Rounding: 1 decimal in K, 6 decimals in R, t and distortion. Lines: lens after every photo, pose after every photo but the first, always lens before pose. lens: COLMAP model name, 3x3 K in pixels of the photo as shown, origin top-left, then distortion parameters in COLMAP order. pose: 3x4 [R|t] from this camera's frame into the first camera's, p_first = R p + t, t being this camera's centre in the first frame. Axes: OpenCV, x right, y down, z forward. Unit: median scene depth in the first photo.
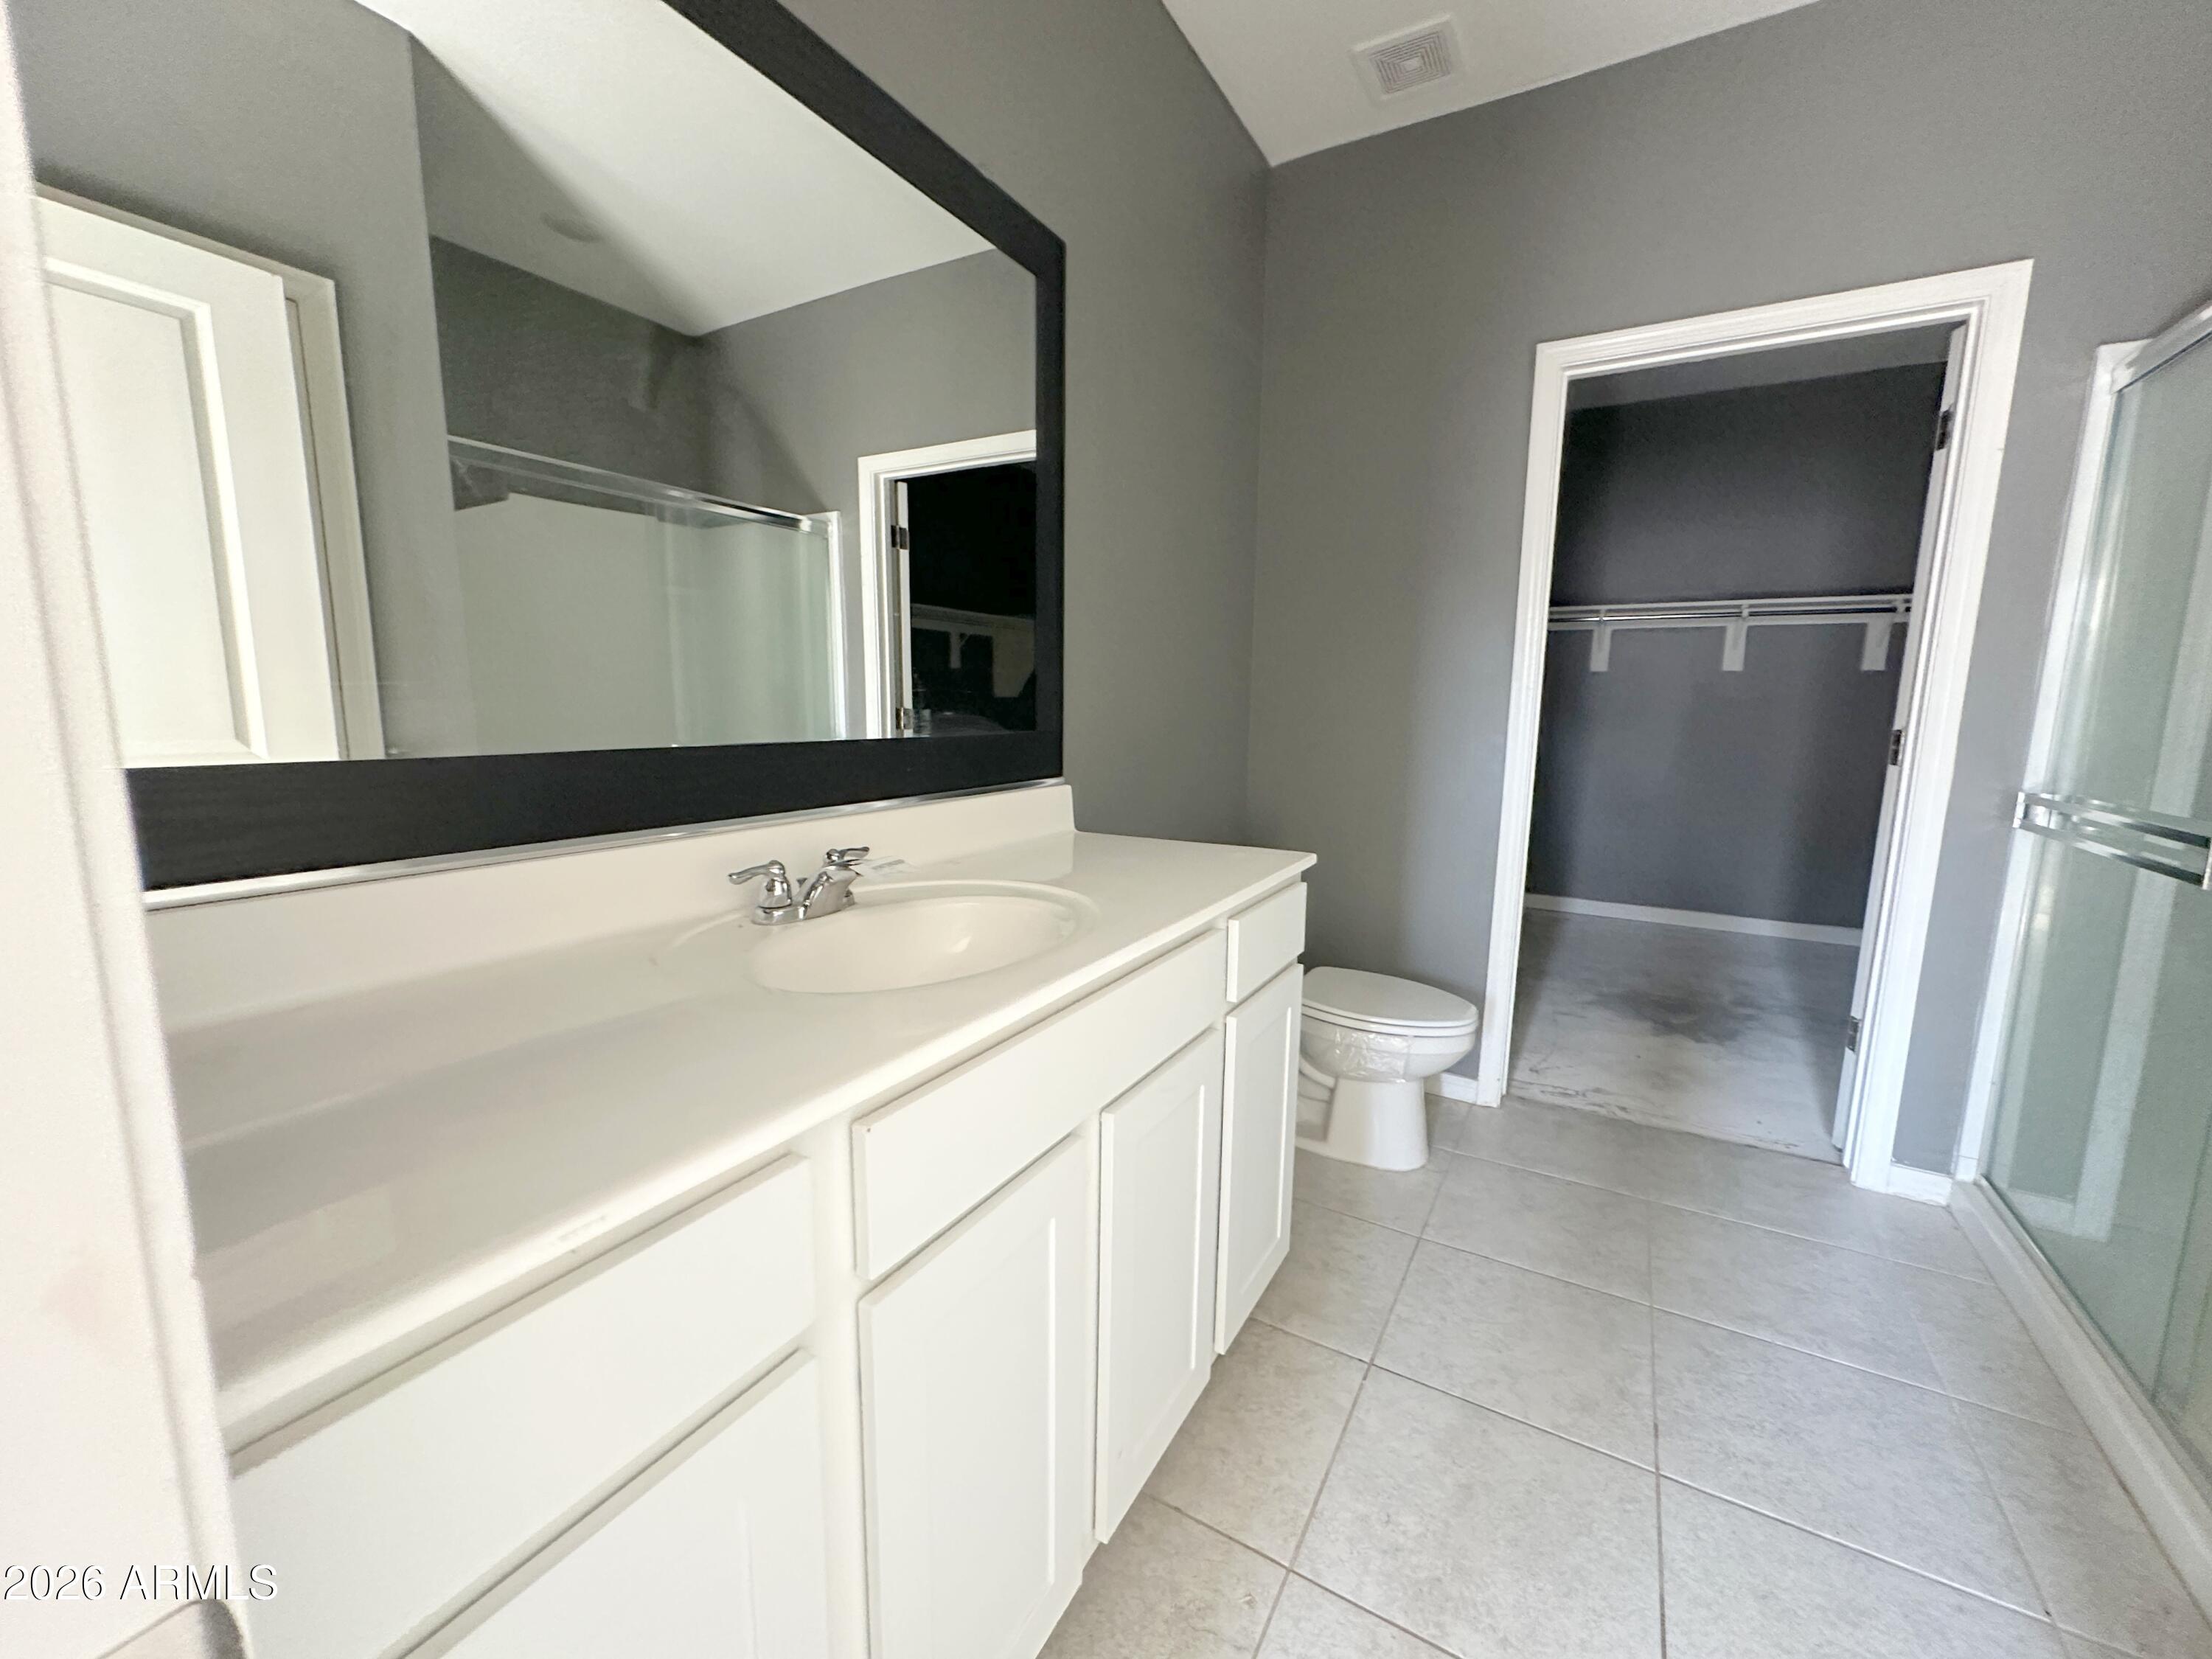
lens RADIAL K [[893.7, 0, 1102.6], [0, 893.7, 813.5], [0, 0, 1]] dist [0.001016, 0.000032]
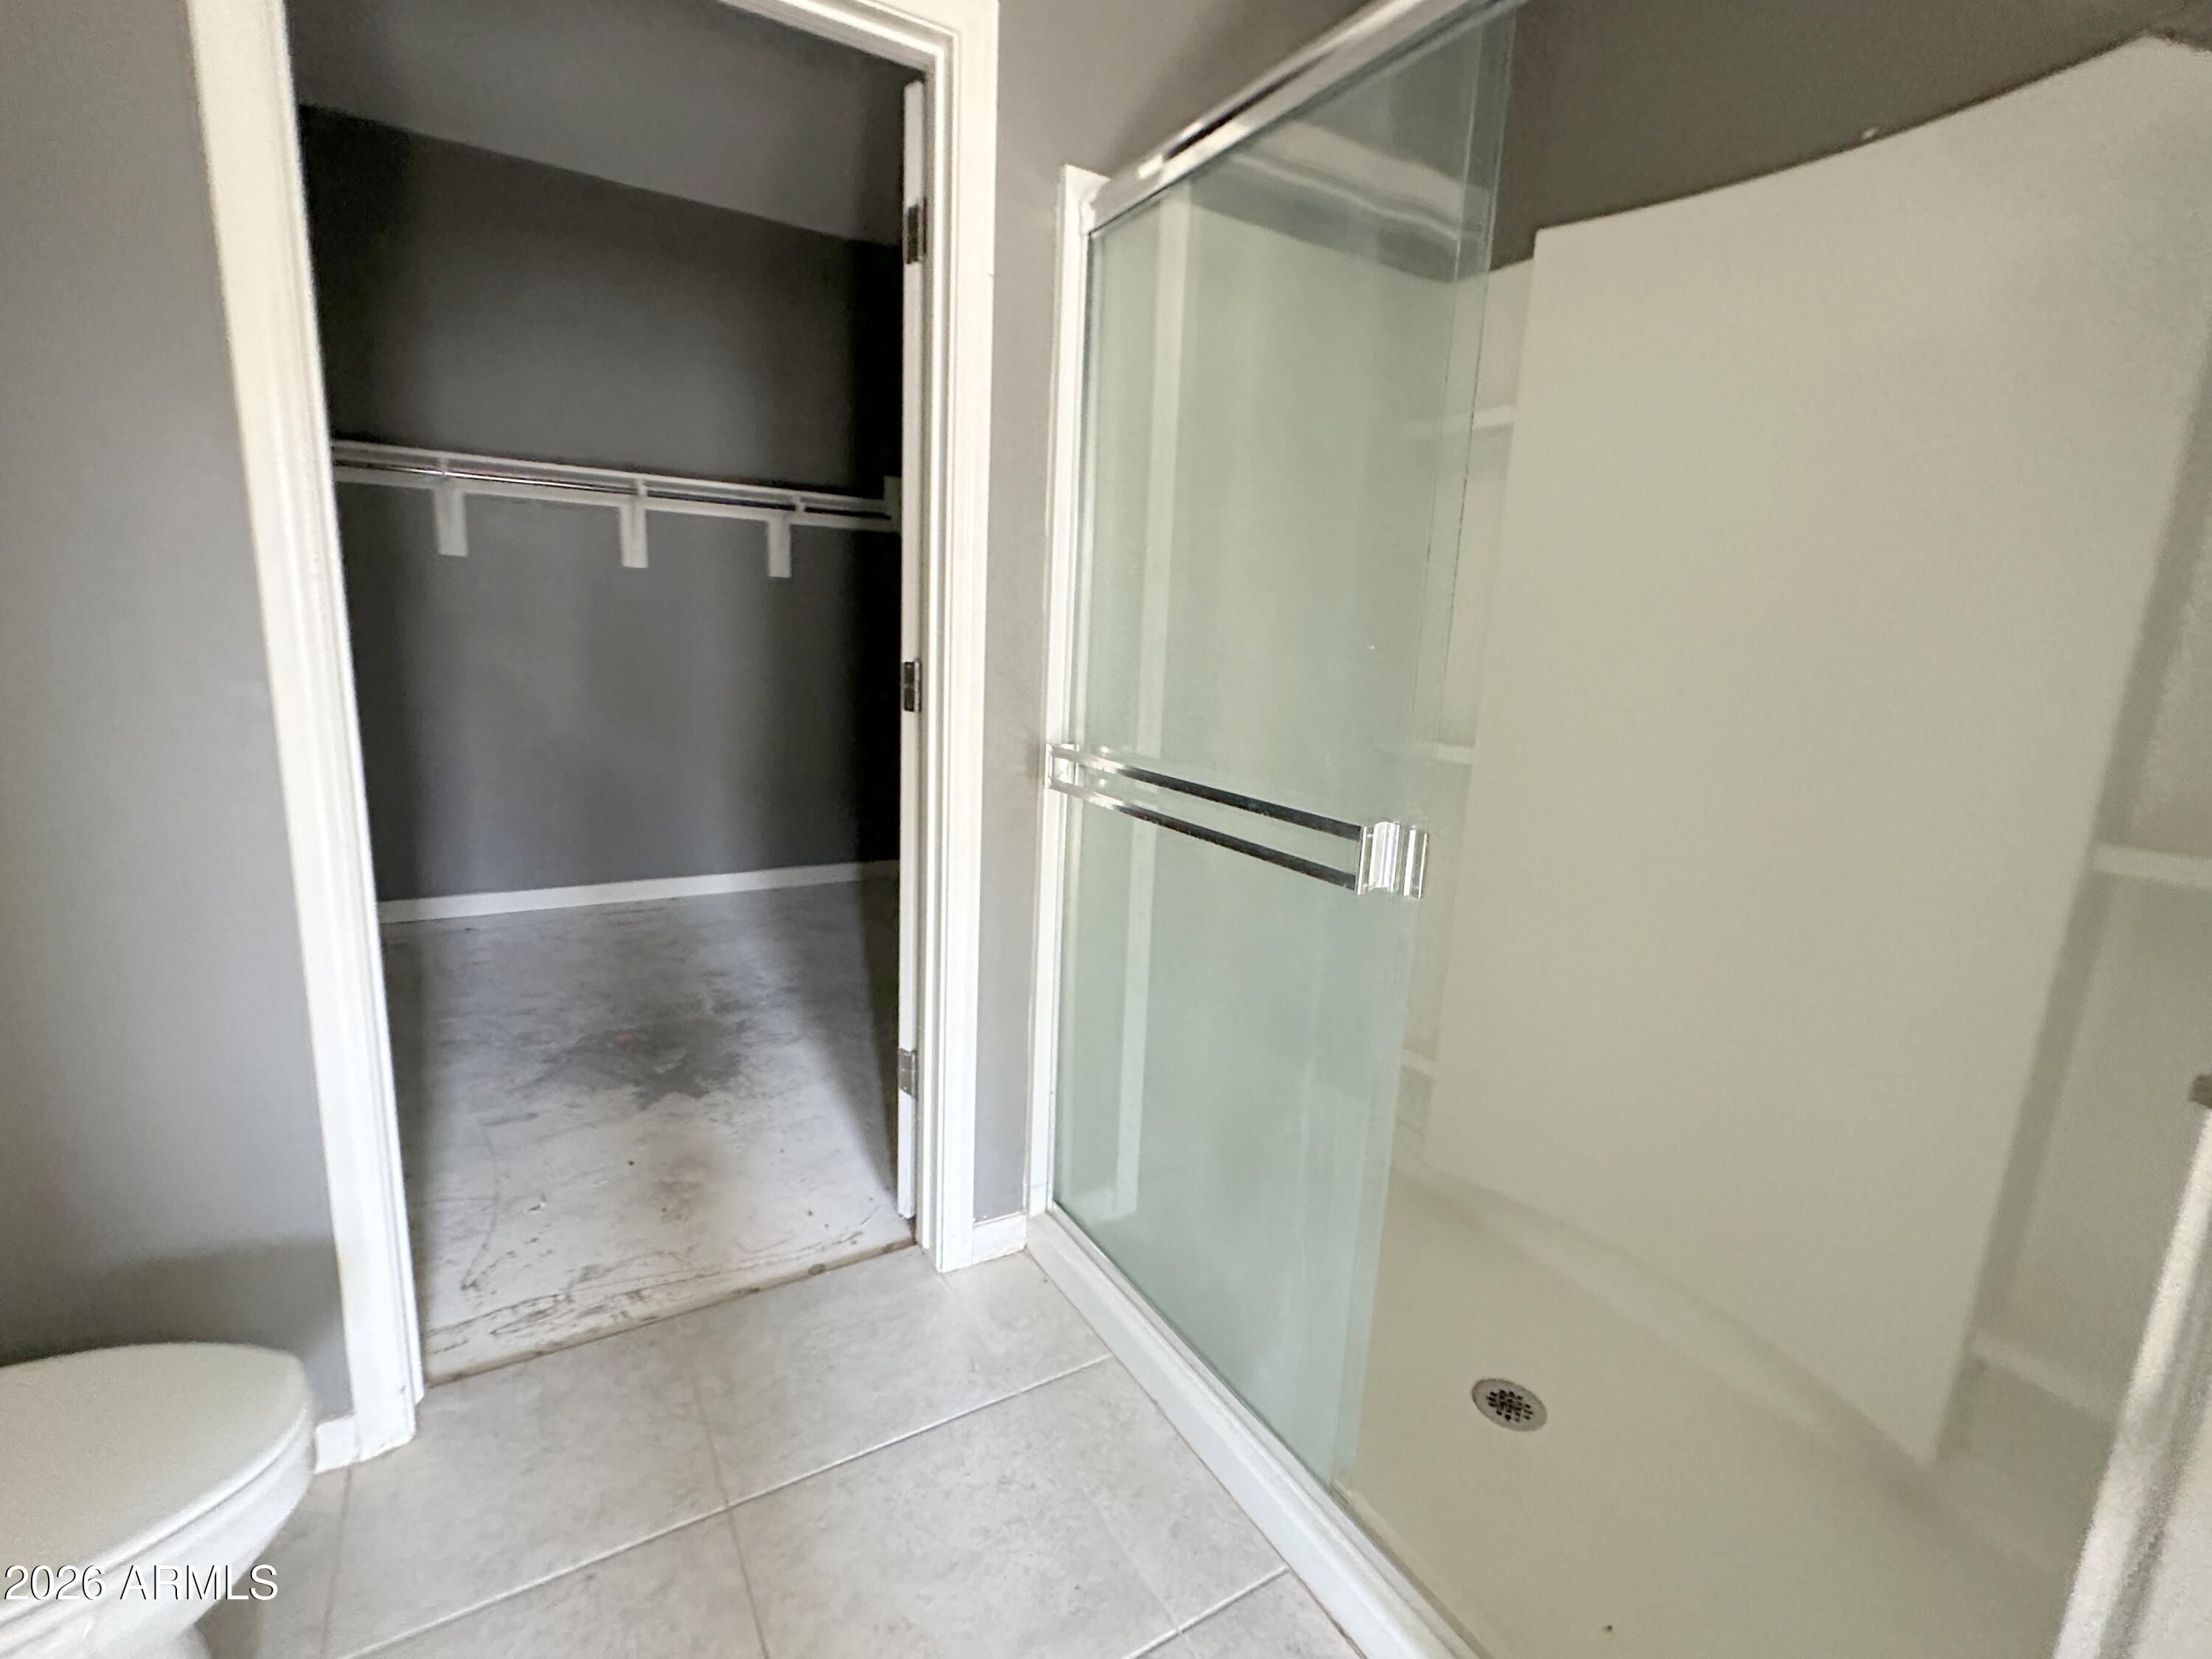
lens RADIAL K [[962.2, 0, 1102.2], [0, 962.2, 830.6], [0, 0, 1]] dist [0.000284, 0.000049]
pose [[0.466579, -0.174405, 0.867114, 0.234299], [0.076395, 0.984649, 0.156938, -0.063420], [-0.881174, -0.006981, 0.472741, 0.444239]]
